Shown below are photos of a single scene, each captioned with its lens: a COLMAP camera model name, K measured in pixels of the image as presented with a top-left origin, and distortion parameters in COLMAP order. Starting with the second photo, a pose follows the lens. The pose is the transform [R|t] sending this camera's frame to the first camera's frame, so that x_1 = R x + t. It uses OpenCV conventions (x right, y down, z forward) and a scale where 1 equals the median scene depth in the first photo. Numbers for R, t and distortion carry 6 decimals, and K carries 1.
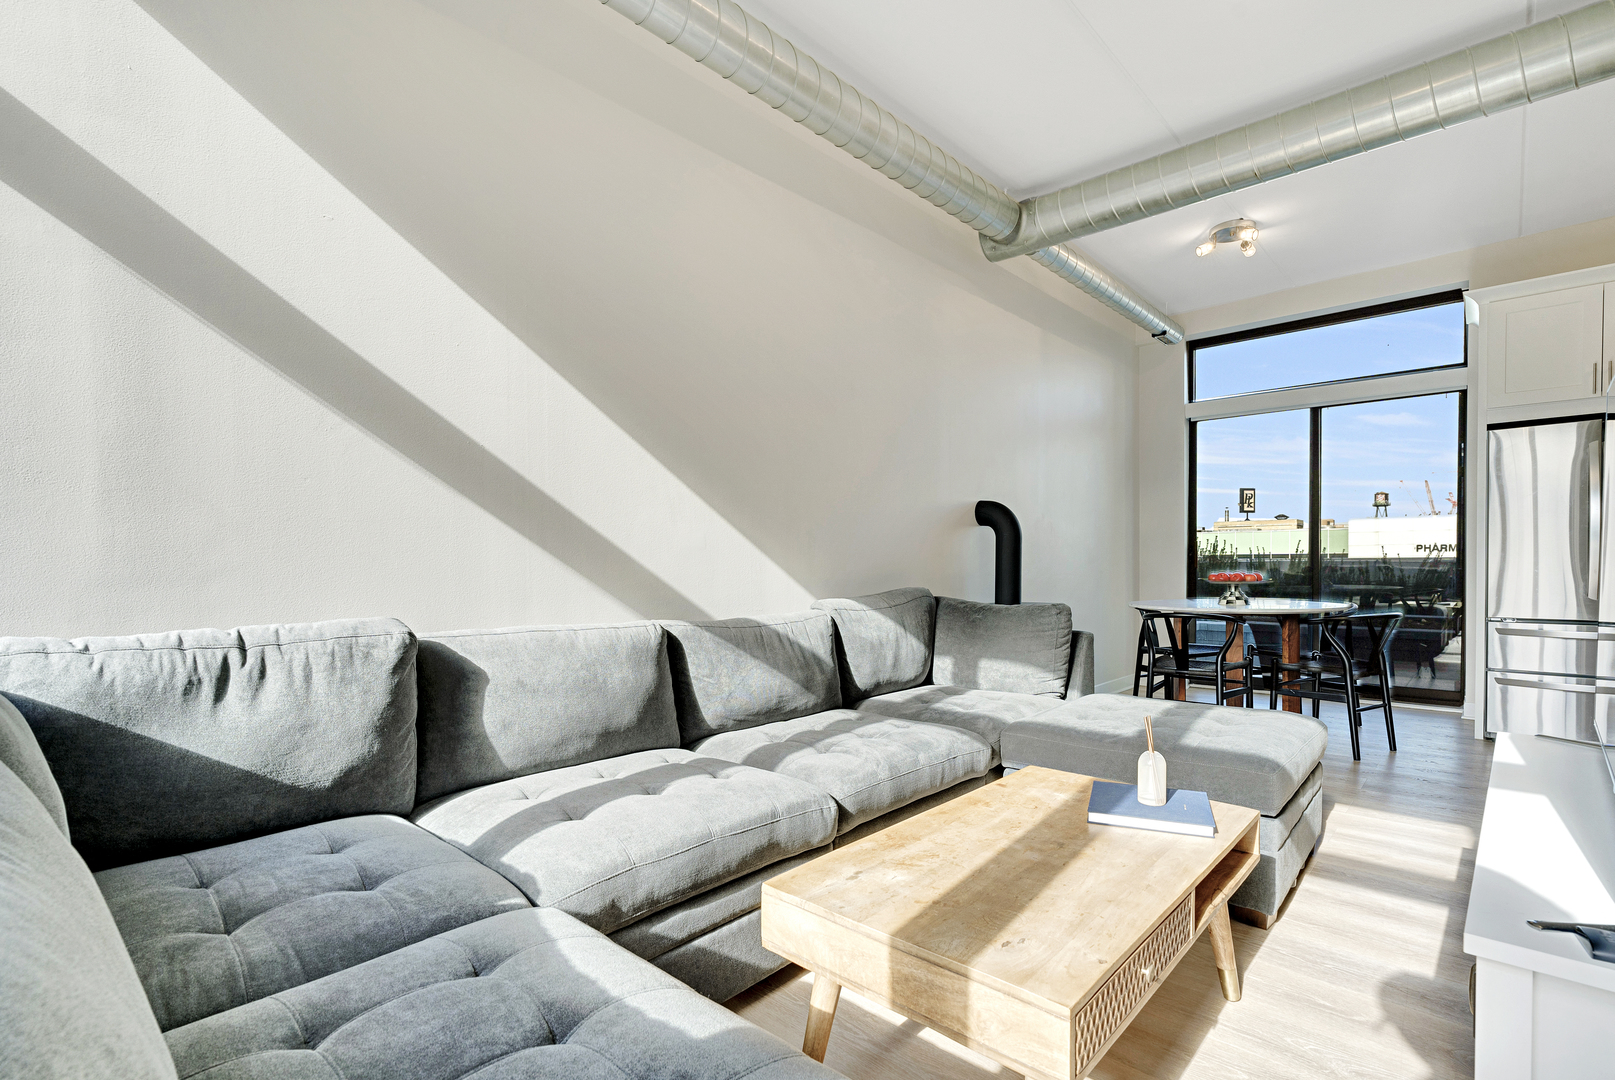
lens RADIAL K [[767.6, 0, 789.6], [0, 767.6, 577.5], [0, 0, 1]] dist [-0.001745, -0.000334]
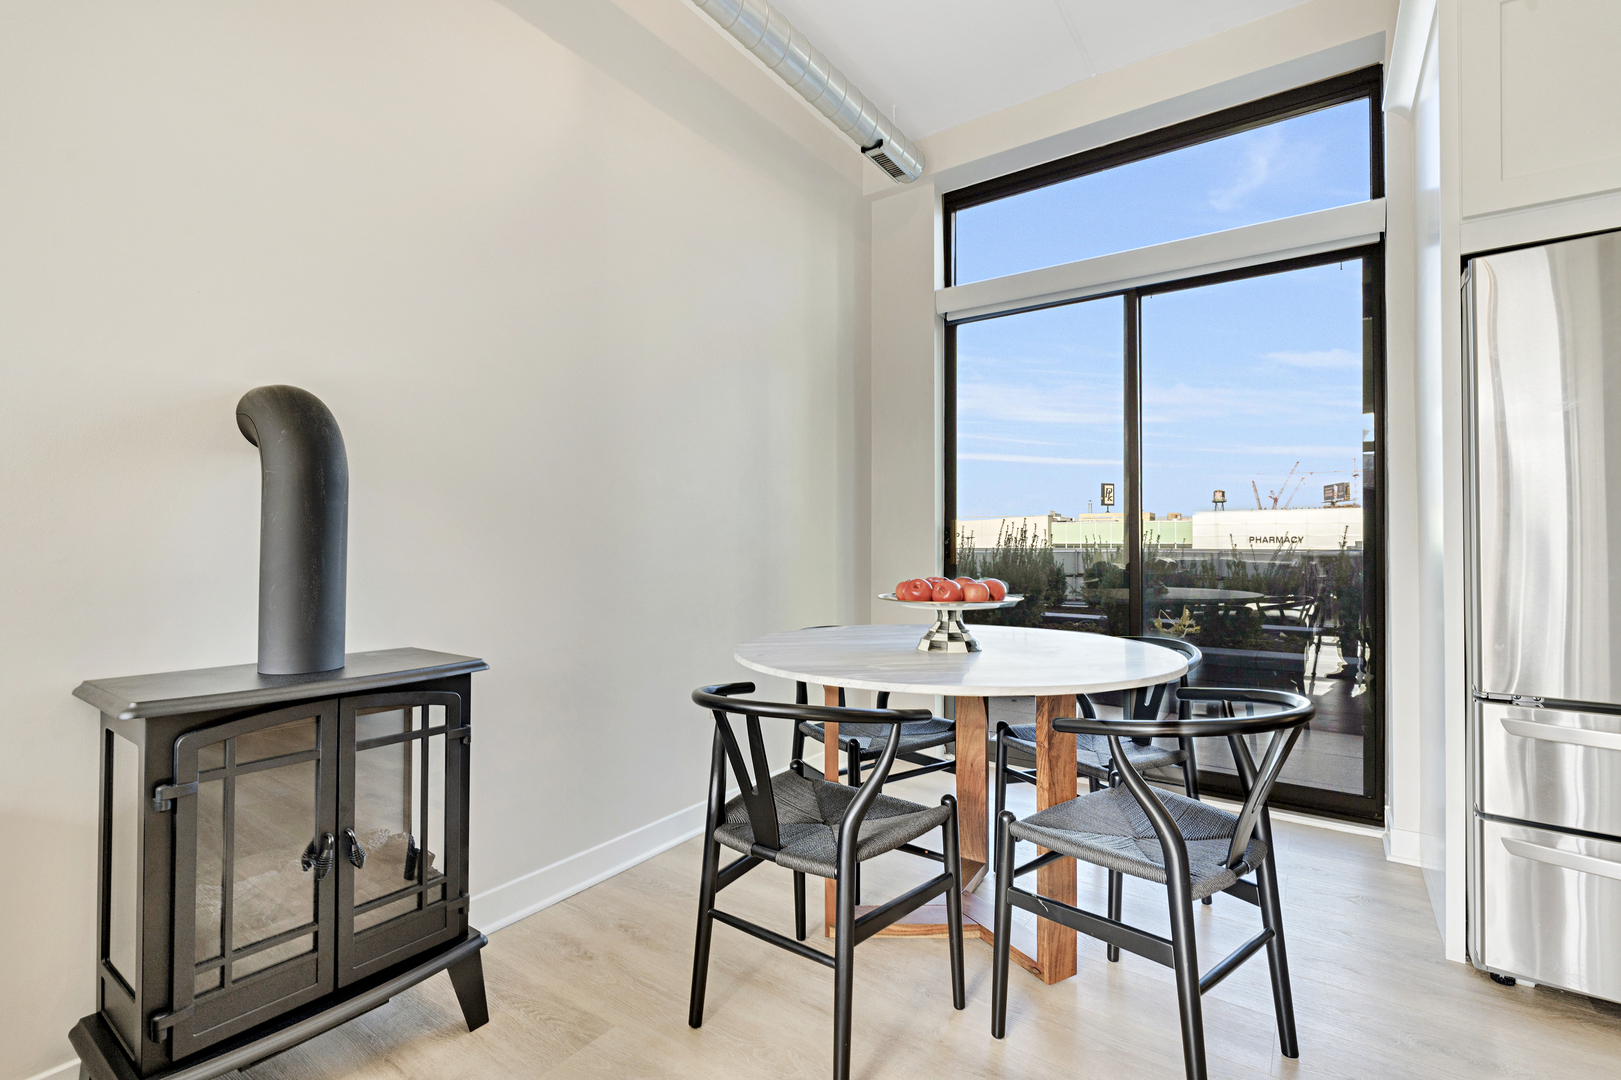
lens RADIAL K [[732.6, 0, 804.9], [0, 732.6, 536.4], [0, 0, 1]] dist [-0.003485, 0.000191]
pose [[0.989852, 0.013538, 0.141457, 0.277586], [-0.008718, 0.999362, -0.034642, -0.010488], [-0.141836, 0.033057, 0.989338, 0.375134]]
